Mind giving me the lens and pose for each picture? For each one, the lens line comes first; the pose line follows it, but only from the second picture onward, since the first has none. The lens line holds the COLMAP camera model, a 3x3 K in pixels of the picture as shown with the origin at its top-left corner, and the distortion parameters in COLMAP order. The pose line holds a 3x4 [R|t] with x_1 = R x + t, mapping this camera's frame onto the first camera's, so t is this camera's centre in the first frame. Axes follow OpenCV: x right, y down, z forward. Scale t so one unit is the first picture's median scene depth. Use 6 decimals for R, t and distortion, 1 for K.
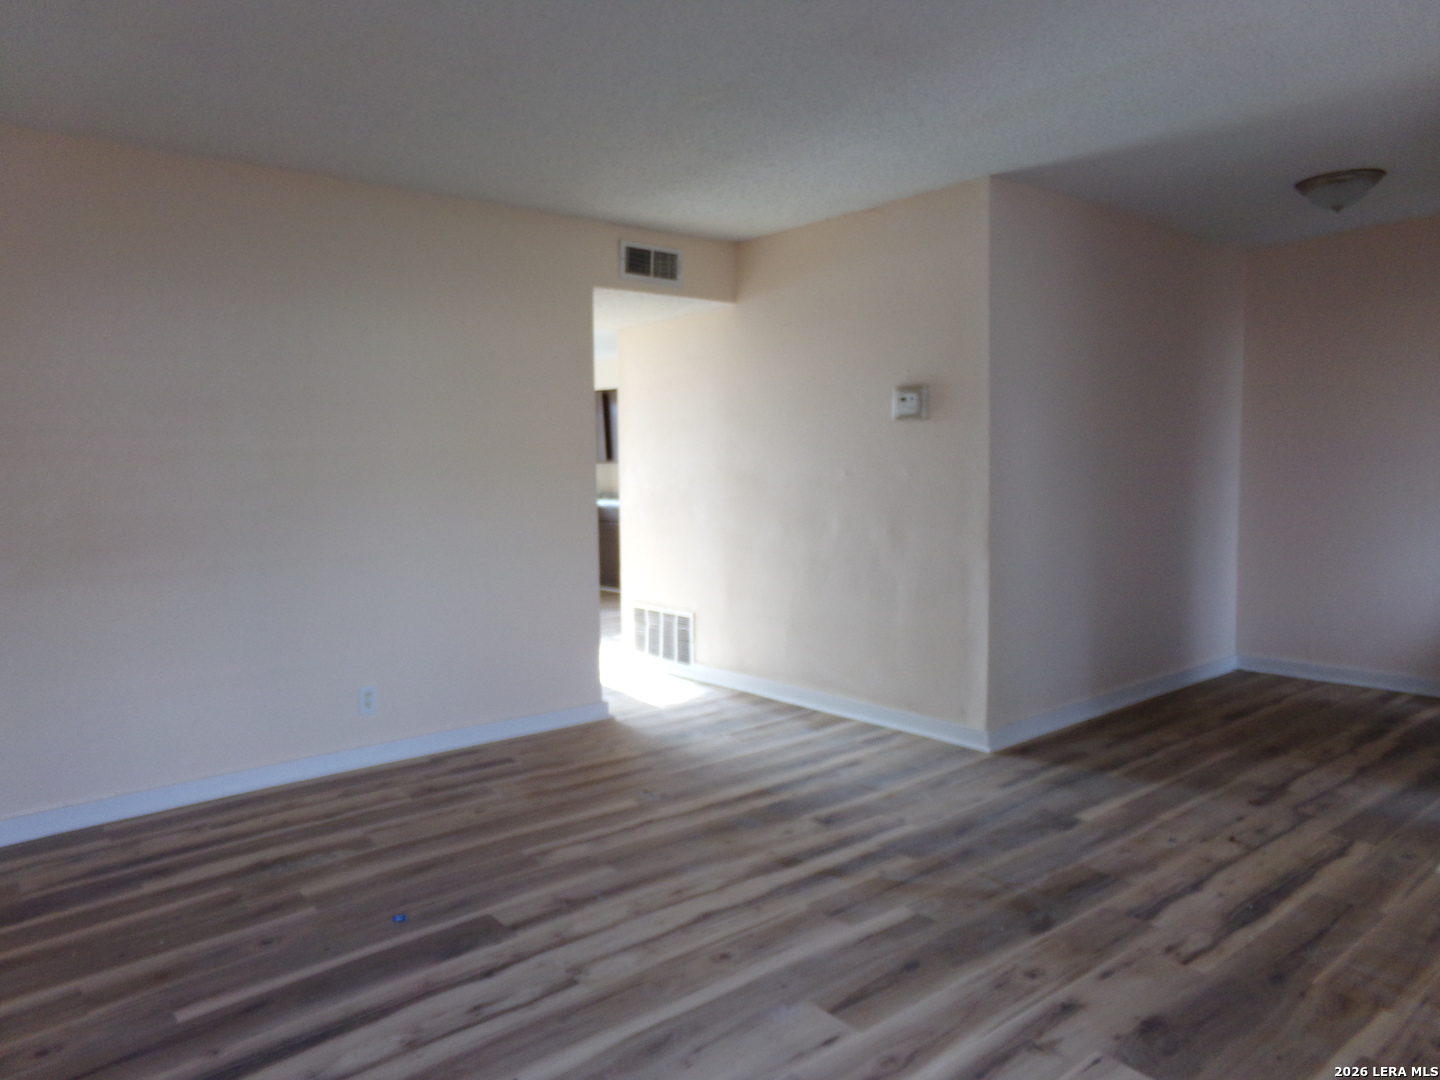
lens RADIAL K [[975.4, 0, 716.8], [0, 975.4, 543.5], [0, 0, 1]] dist [-0.047702, 0.041808]
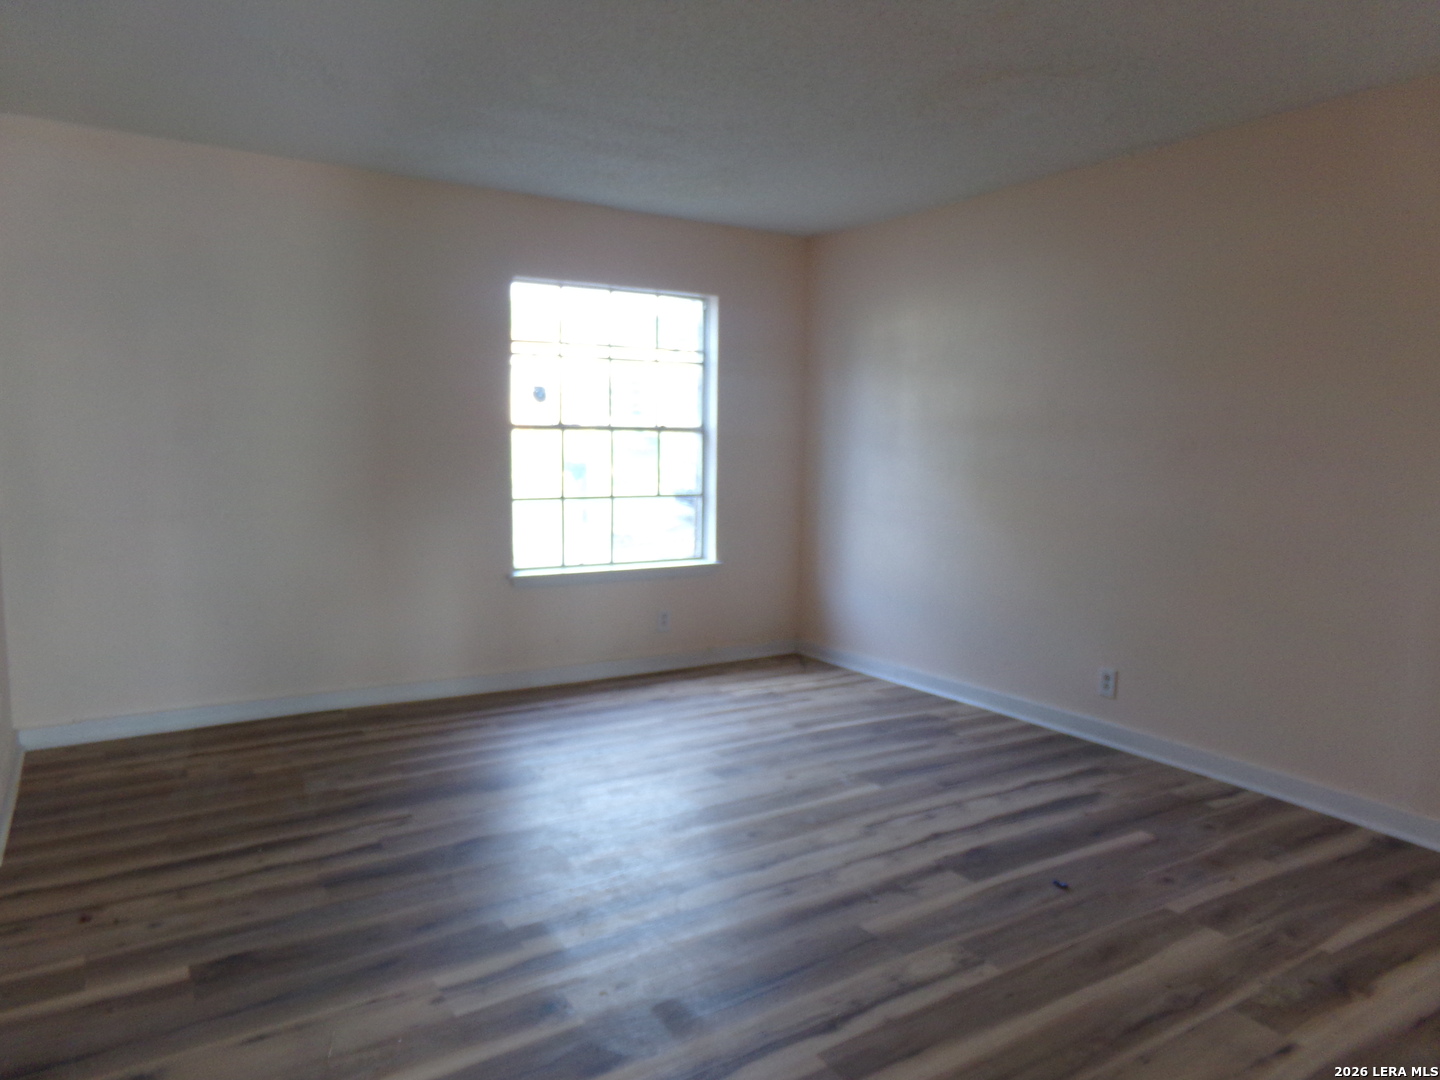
lens RADIAL K [[975.4, 0, 716.8], [0, 975.4, 543.5], [0, 0, 1]] dist [-0.047702, 0.041808]
pose [[-0.992459, -0.011091, 0.122074, -0.083005], [0.012725, 0.981196, 0.192596, -0.160896], [-0.121915, 0.192697, -0.973655, 1.873429]]
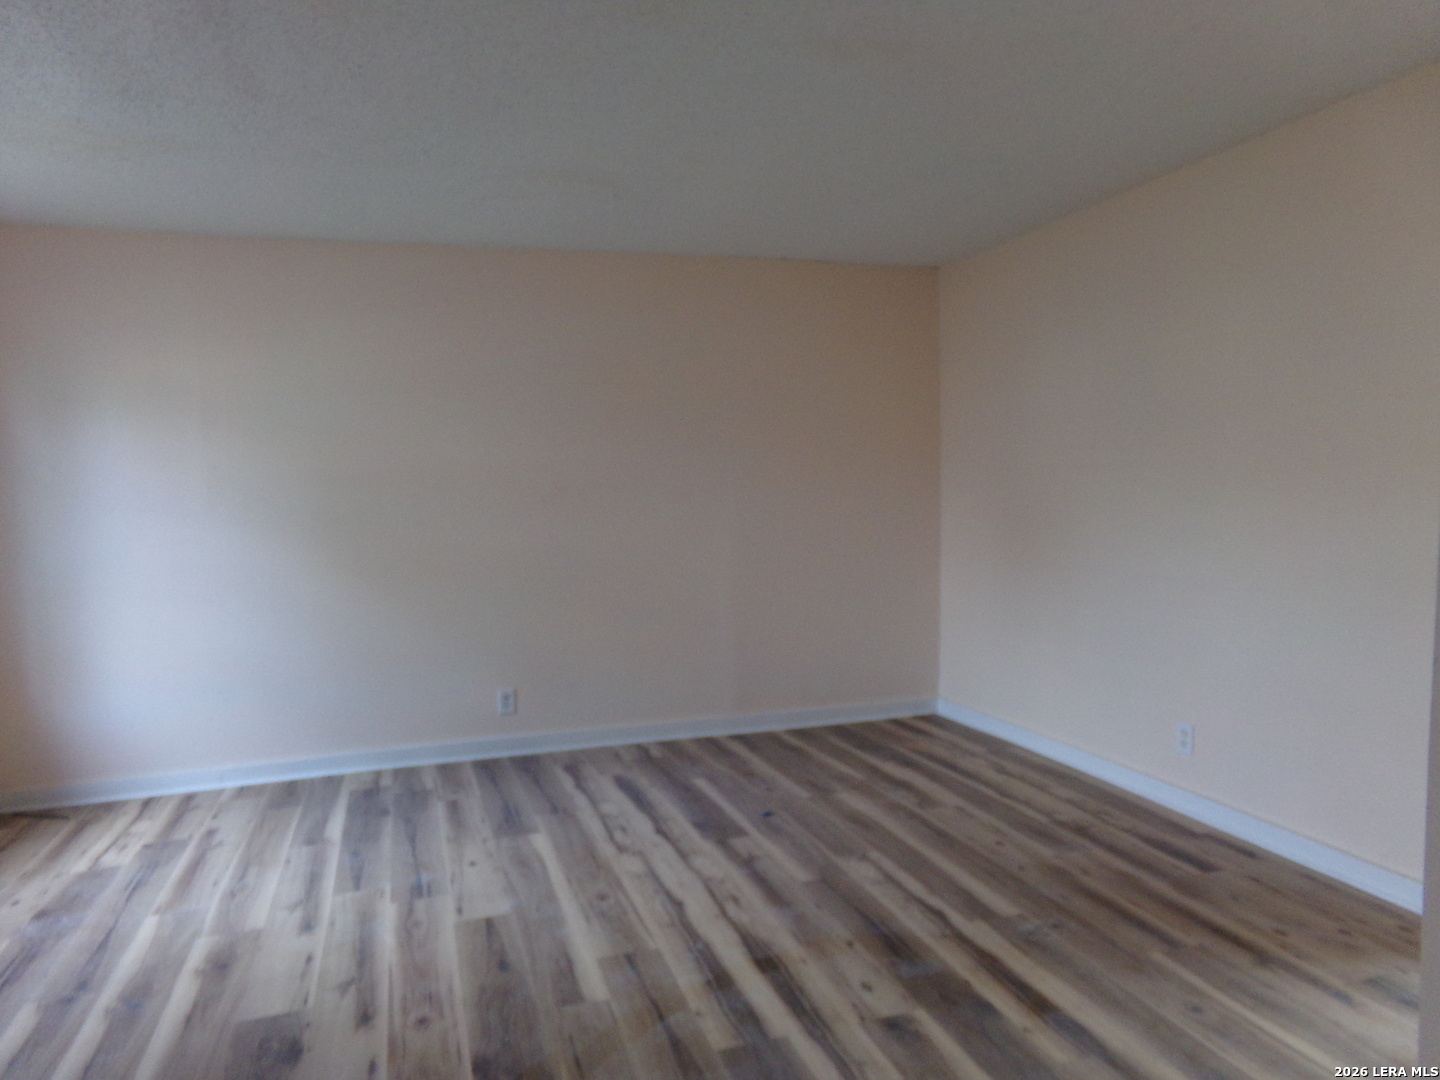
lens RADIAL K [[975.4, 0, 716.8], [0, 975.4, 543.5], [0, 0, 1]] dist [-0.047702, 0.041808]
pose [[-0.364249, 0.079926, -0.927865, 0.913974], [-0.055675, 0.992660, 0.107364, -0.135650], [0.929636, 0.090766, -0.357126, 1.326130]]
